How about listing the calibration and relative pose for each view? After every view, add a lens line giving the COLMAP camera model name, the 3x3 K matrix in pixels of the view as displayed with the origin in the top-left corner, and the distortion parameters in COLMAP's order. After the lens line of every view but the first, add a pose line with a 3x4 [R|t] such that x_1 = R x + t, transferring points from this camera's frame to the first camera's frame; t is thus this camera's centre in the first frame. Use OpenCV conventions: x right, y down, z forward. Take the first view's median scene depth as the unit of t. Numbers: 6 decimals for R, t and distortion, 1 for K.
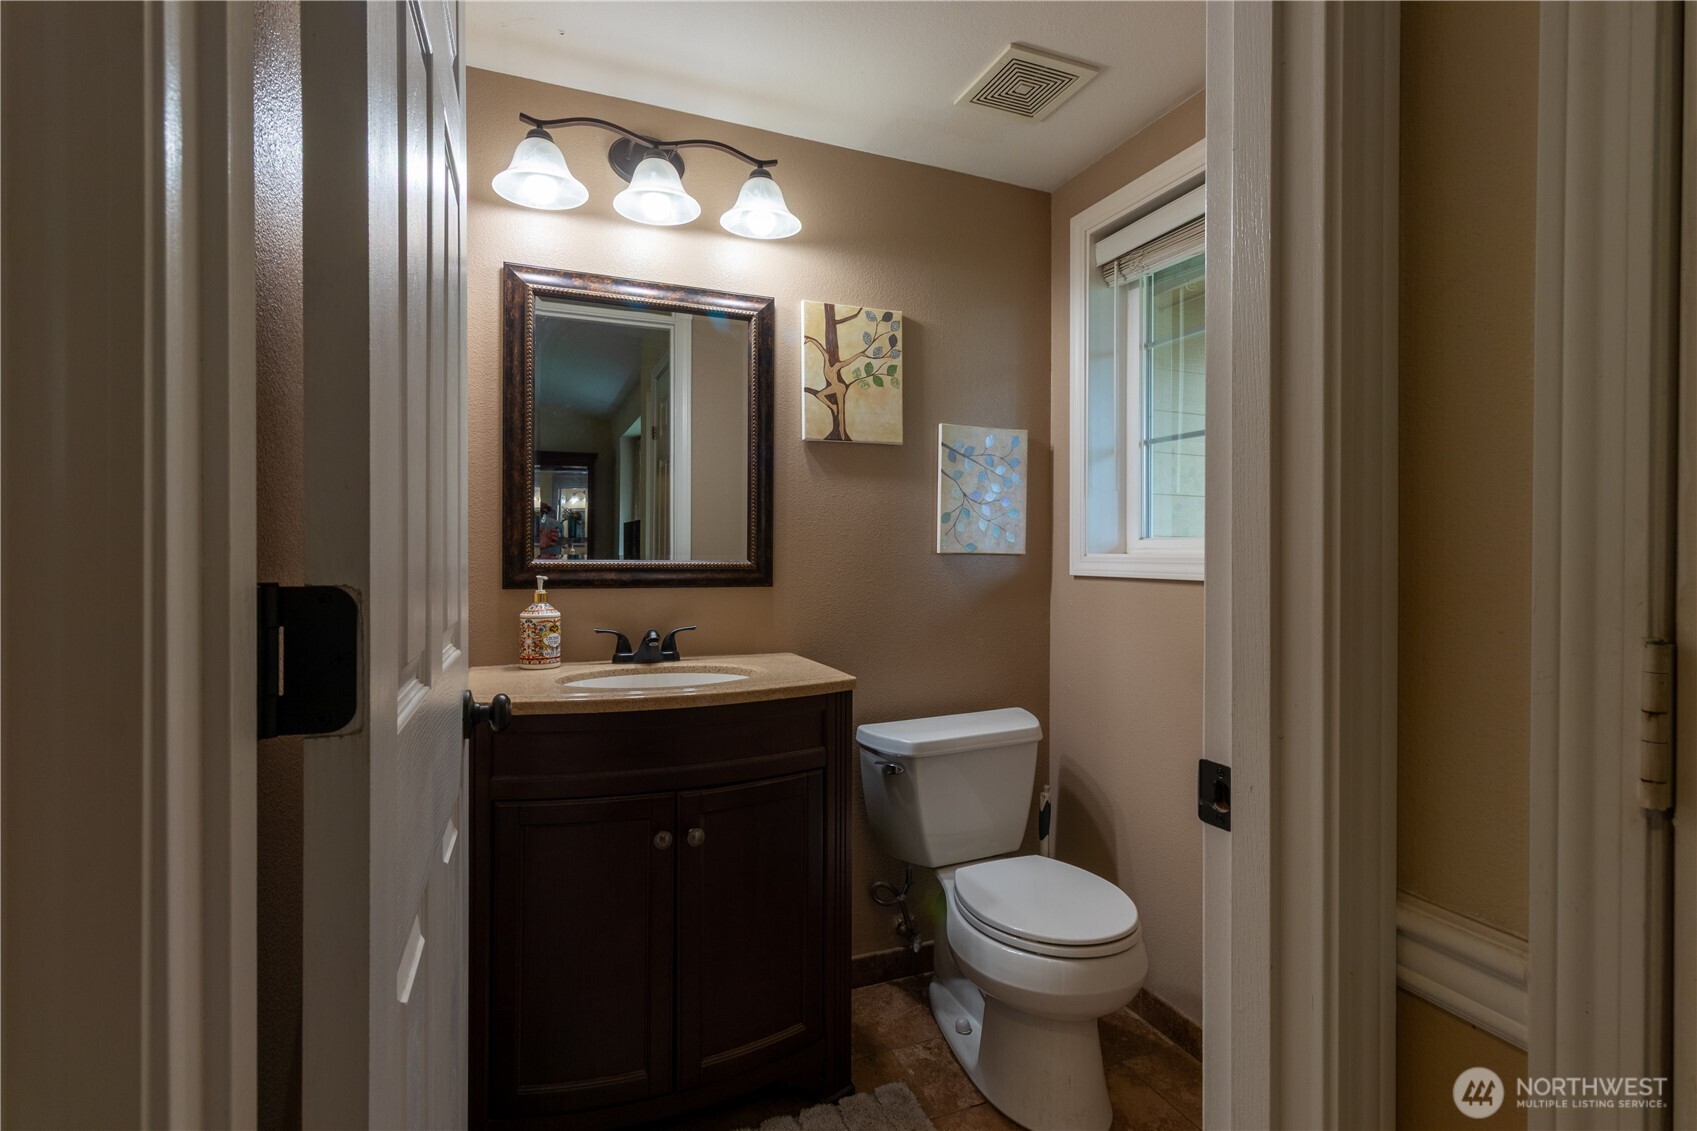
lens RADIAL K [[799.0, 0, 840.9], [0, 799.0, 556.8], [0, 0, 1]] dist [0.001667, 0.000795]
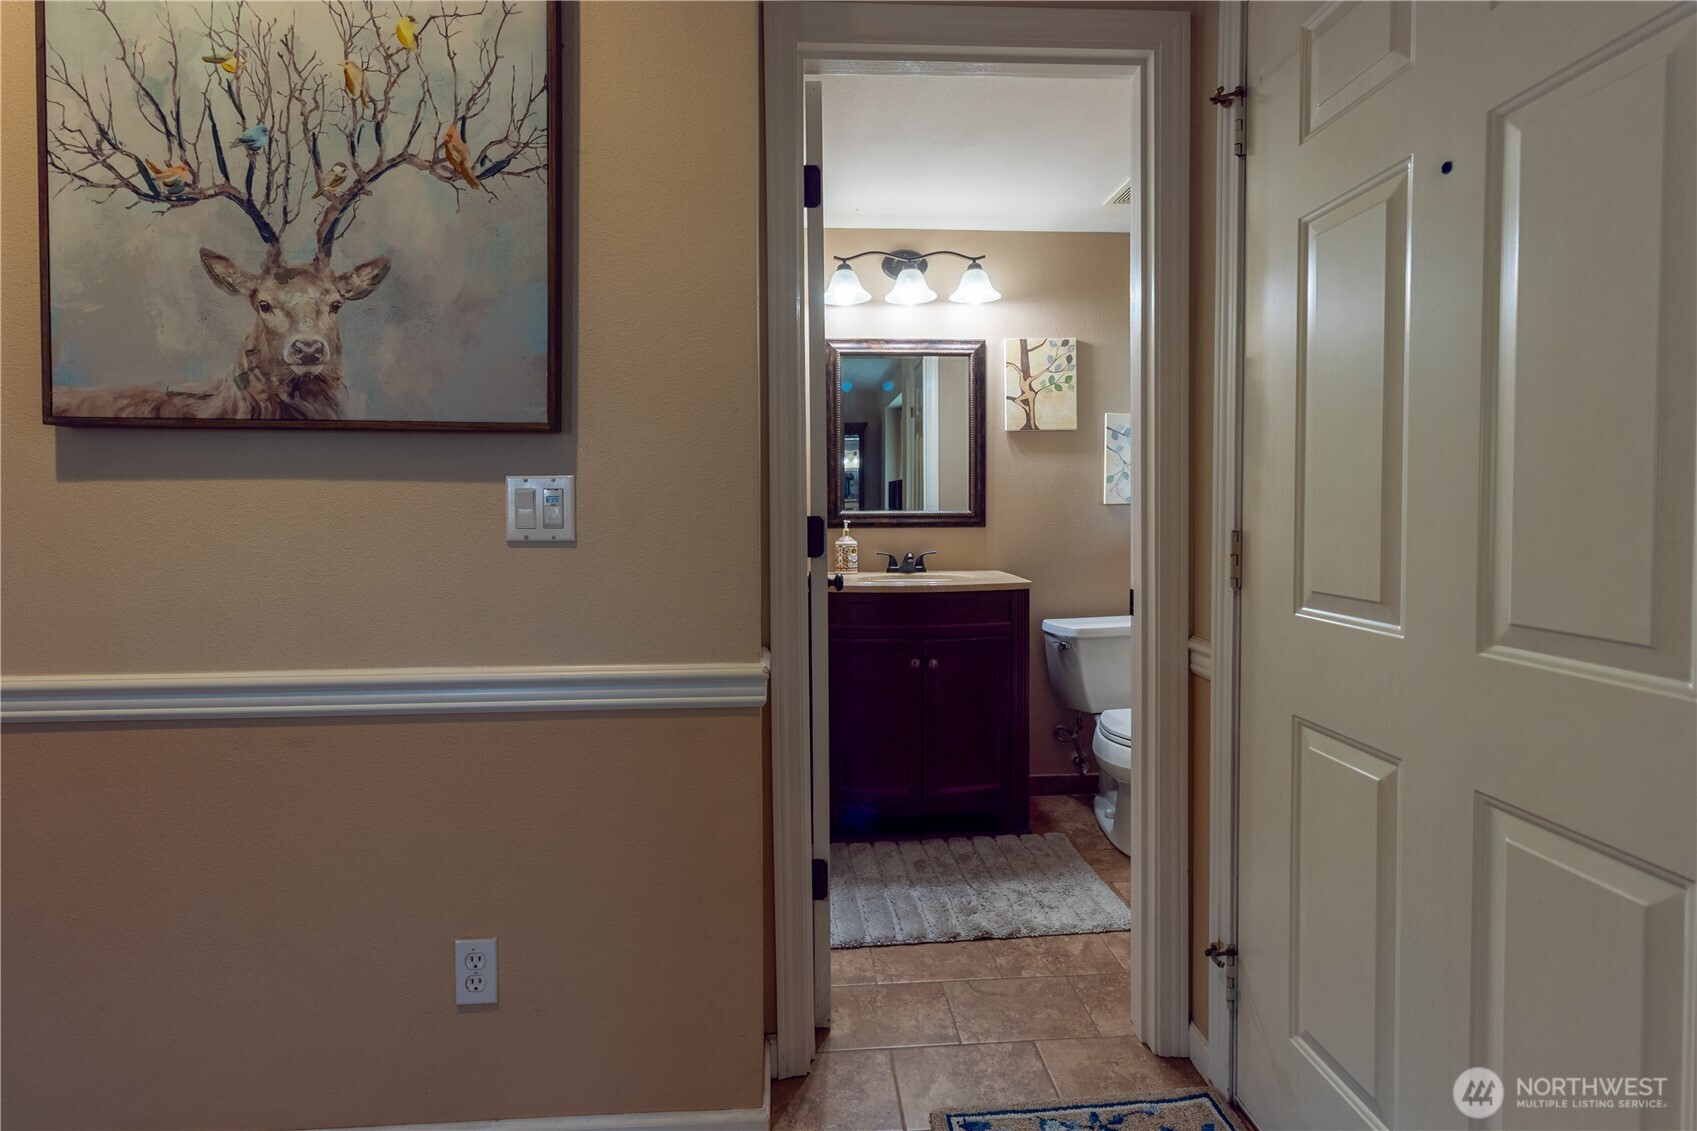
lens RADIAL K [[799.0, 0, 840.9], [0, 799.0, 556.8], [0, 0, 1]] dist [0.001667, 0.000795]
pose [[0.948470, 0.008350, -0.316757, 0.139556], [0.011249, 0.998135, 0.059994, -0.001305], [0.316667, -0.060466, 0.946607, -0.557312]]
